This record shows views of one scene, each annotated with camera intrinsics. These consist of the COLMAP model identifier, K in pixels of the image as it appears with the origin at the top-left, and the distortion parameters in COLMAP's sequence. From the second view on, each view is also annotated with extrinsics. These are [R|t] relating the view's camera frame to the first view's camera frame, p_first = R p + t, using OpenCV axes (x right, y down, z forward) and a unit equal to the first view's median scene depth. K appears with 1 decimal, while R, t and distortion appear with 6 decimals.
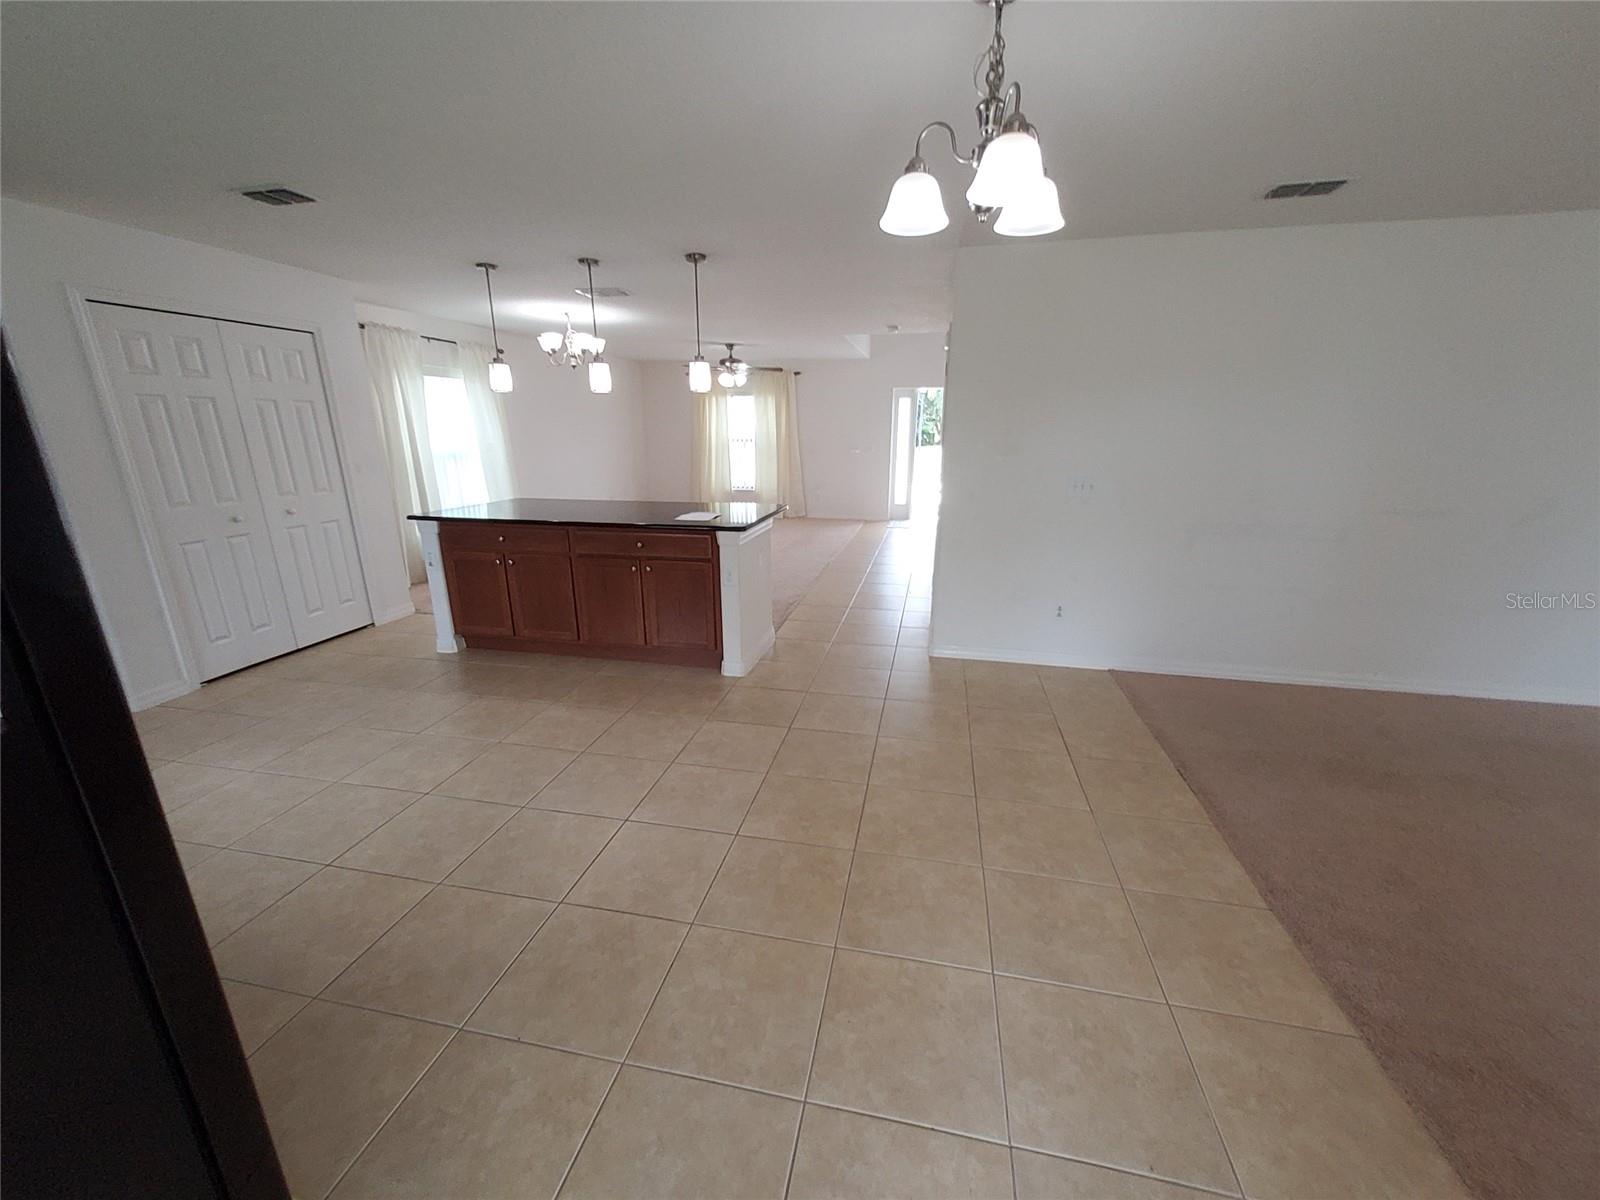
lens RADIAL K [[630.0, 0, 802.4], [0, 630.0, 610.3], [0, 0, 1]] dist [0.016105, -0.004912]
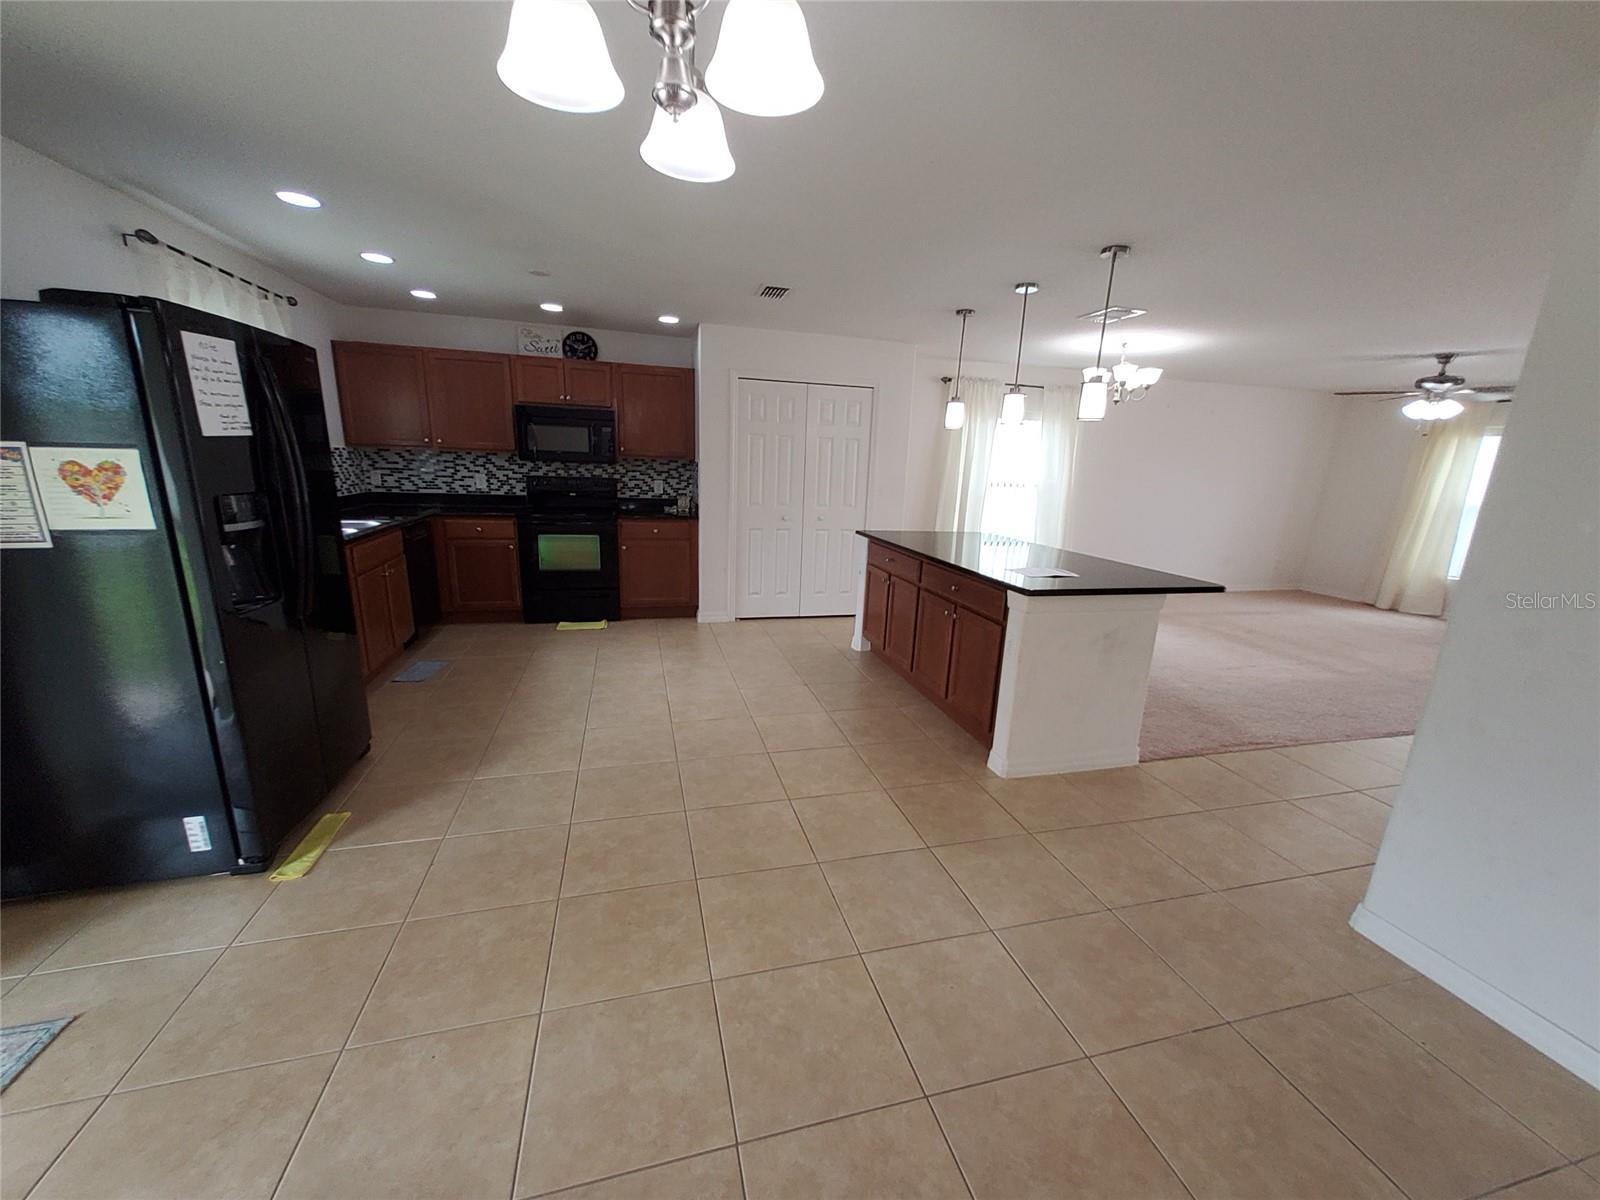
lens RADIAL K [[630.0, 0, 802.4], [0, 630.0, 610.3], [0, 0, 1]] dist [0.016105, -0.004912]
pose [[0.455688, 0.226675, -0.860794, 0.399487], [-0.289730, 0.952144, 0.097353, -0.092325], [0.841668, 0.205035, 0.499556, 0.348200]]
